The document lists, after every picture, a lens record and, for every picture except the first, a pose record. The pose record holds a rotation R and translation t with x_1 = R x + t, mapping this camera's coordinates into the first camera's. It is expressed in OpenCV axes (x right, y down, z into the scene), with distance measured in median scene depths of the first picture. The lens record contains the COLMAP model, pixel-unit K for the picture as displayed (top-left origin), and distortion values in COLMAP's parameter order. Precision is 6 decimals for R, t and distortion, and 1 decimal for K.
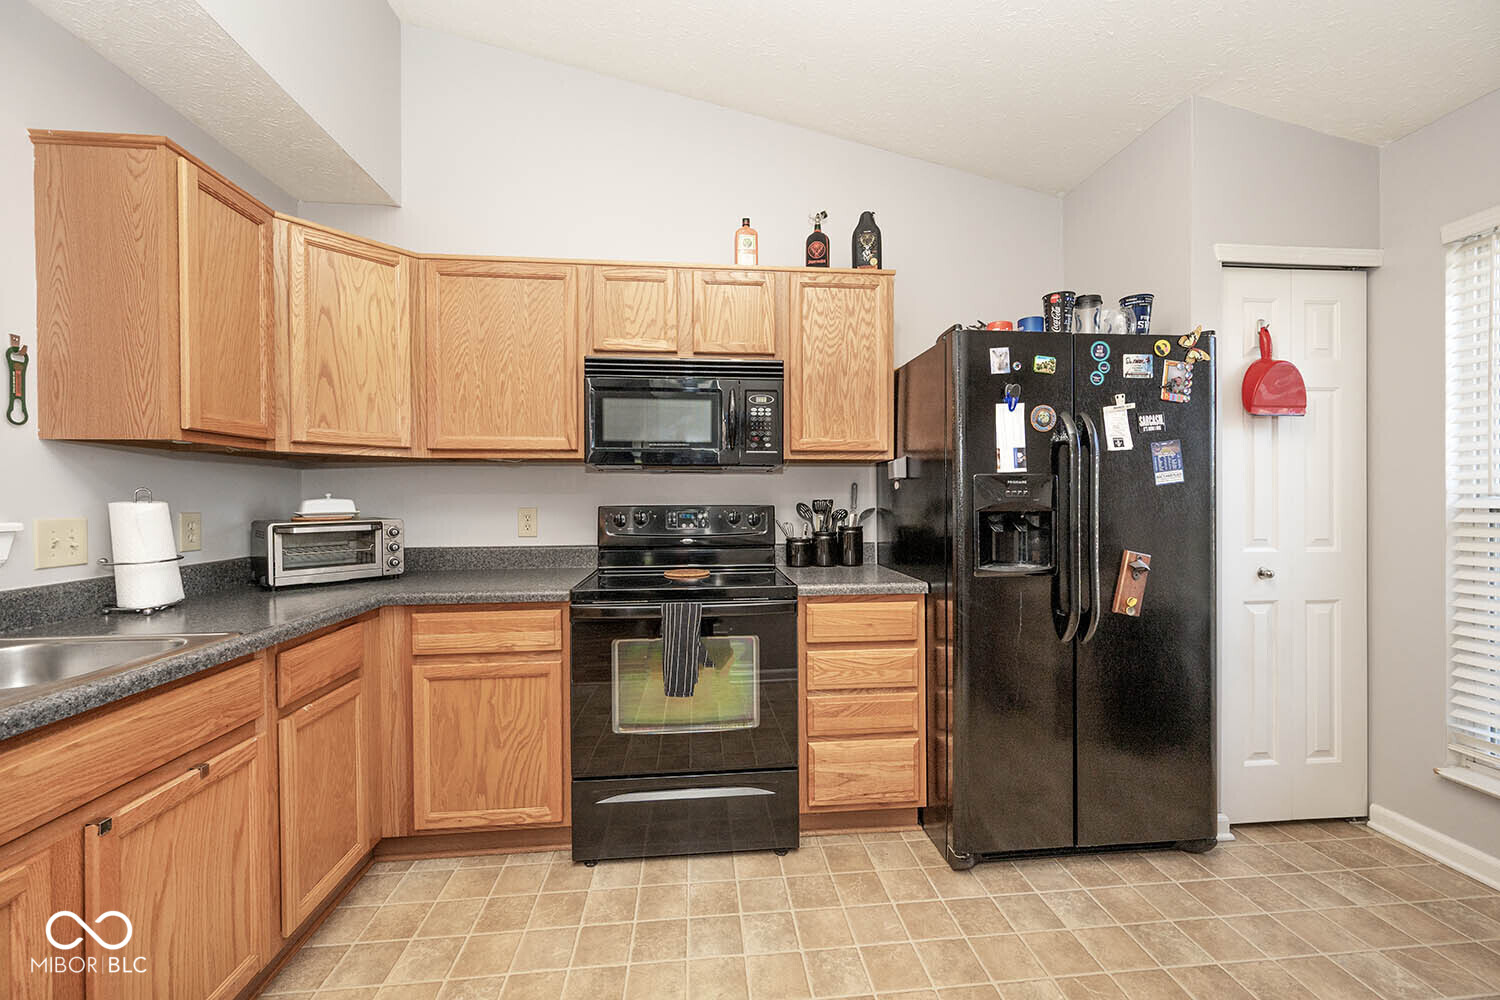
lens RADIAL K [[589.9, 0, 750.0], [0, 589.9, 500.0], [0, 0, 1]] dist [0.000368, 0.000106]
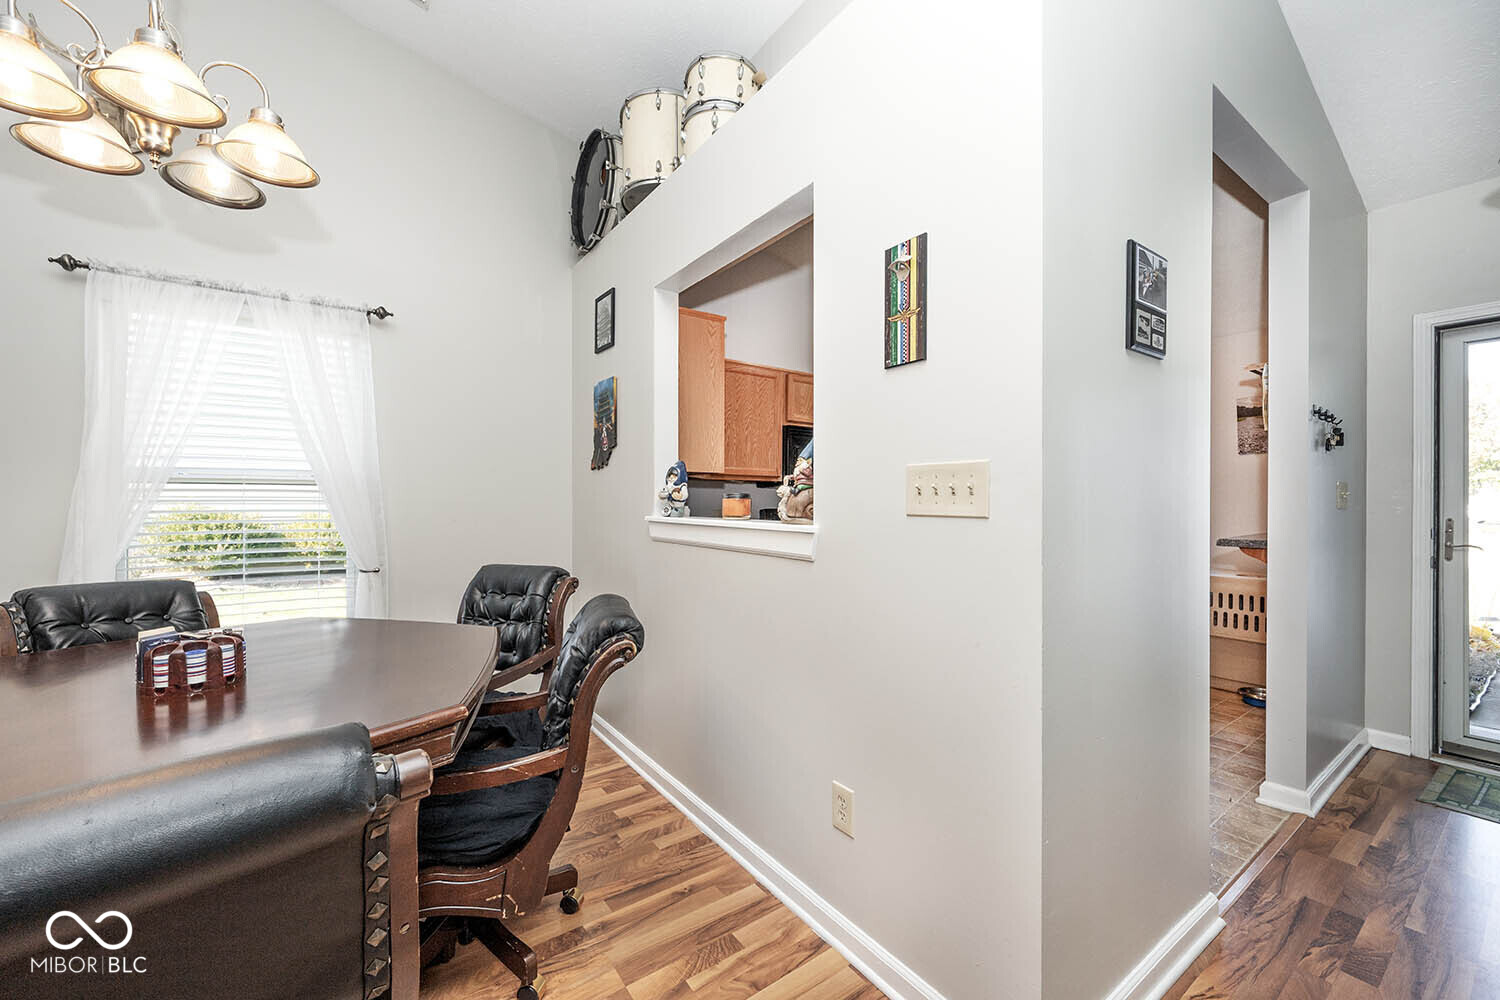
lens RADIAL K [[589.9, 0, 750.0], [0, 589.9, 500.0], [0, 0, 1]] dist [0.000368, 0.000106]
pose [[0.868281, 0.009773, 0.495976, -1.279661], [-0.005720, 0.999937, -0.009690, 0.001030], [-0.496039, 0.005577, 0.868282, -0.487715]]
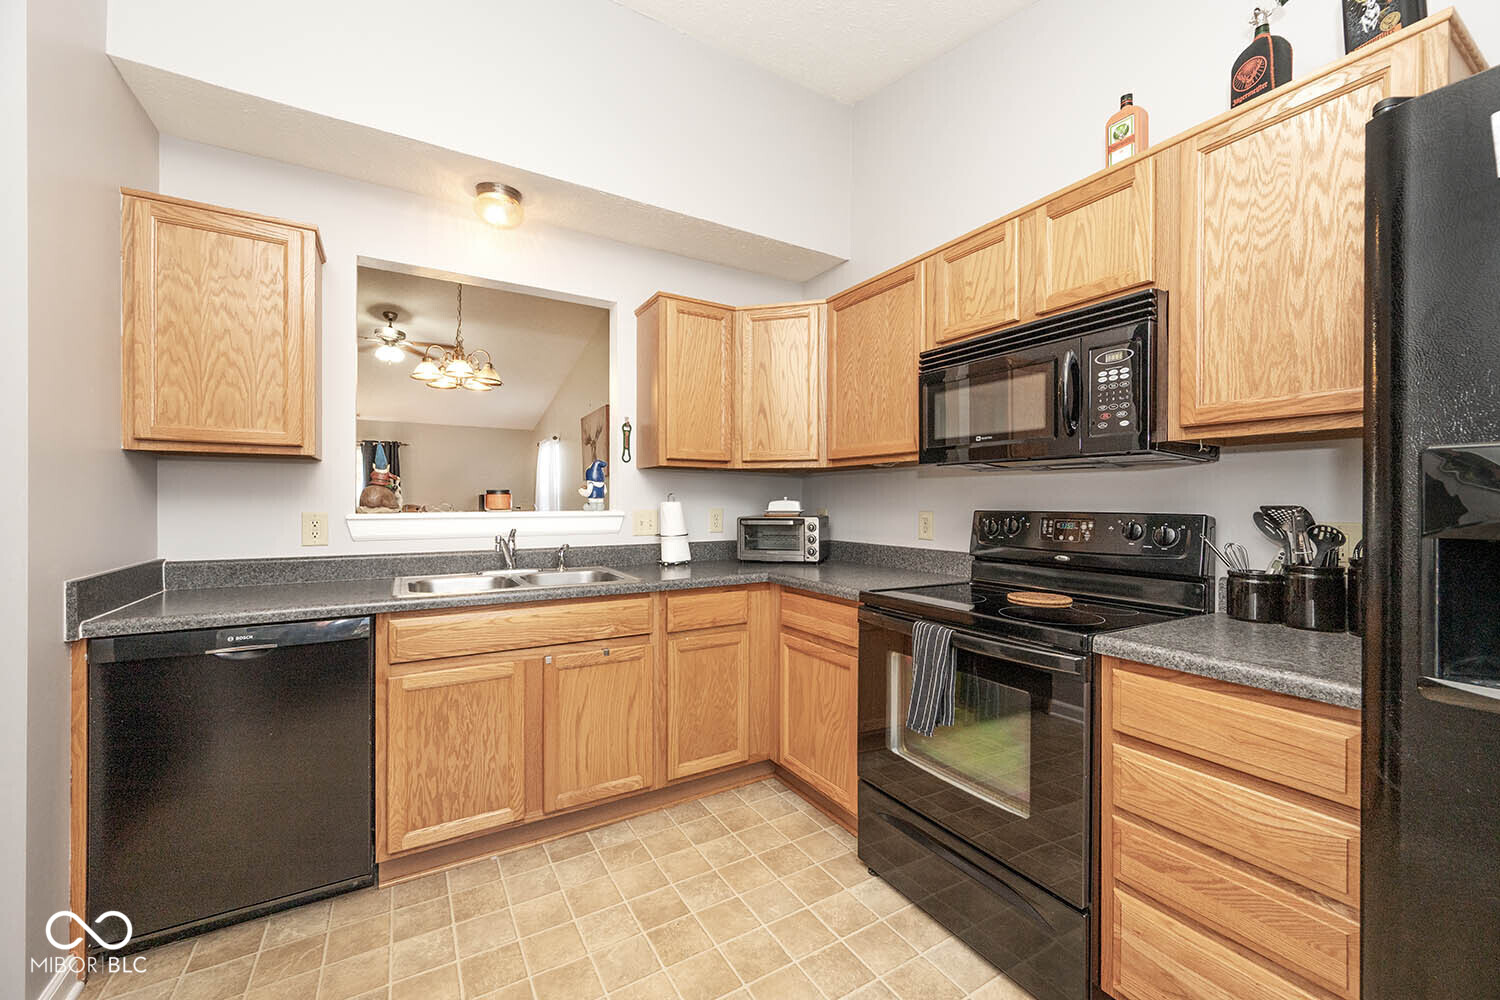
lens RADIAL K [[589.9, 0, 750.0], [0, 589.9, 500.0], [0, 0, 1]] dist [0.000368, 0.000106]
pose [[0.423721, 0.003066, -0.905788, 0.477175], [-0.009580, 0.999954, -0.001097, -0.001303], [0.905742, 0.009142, 0.423731, 0.350085]]
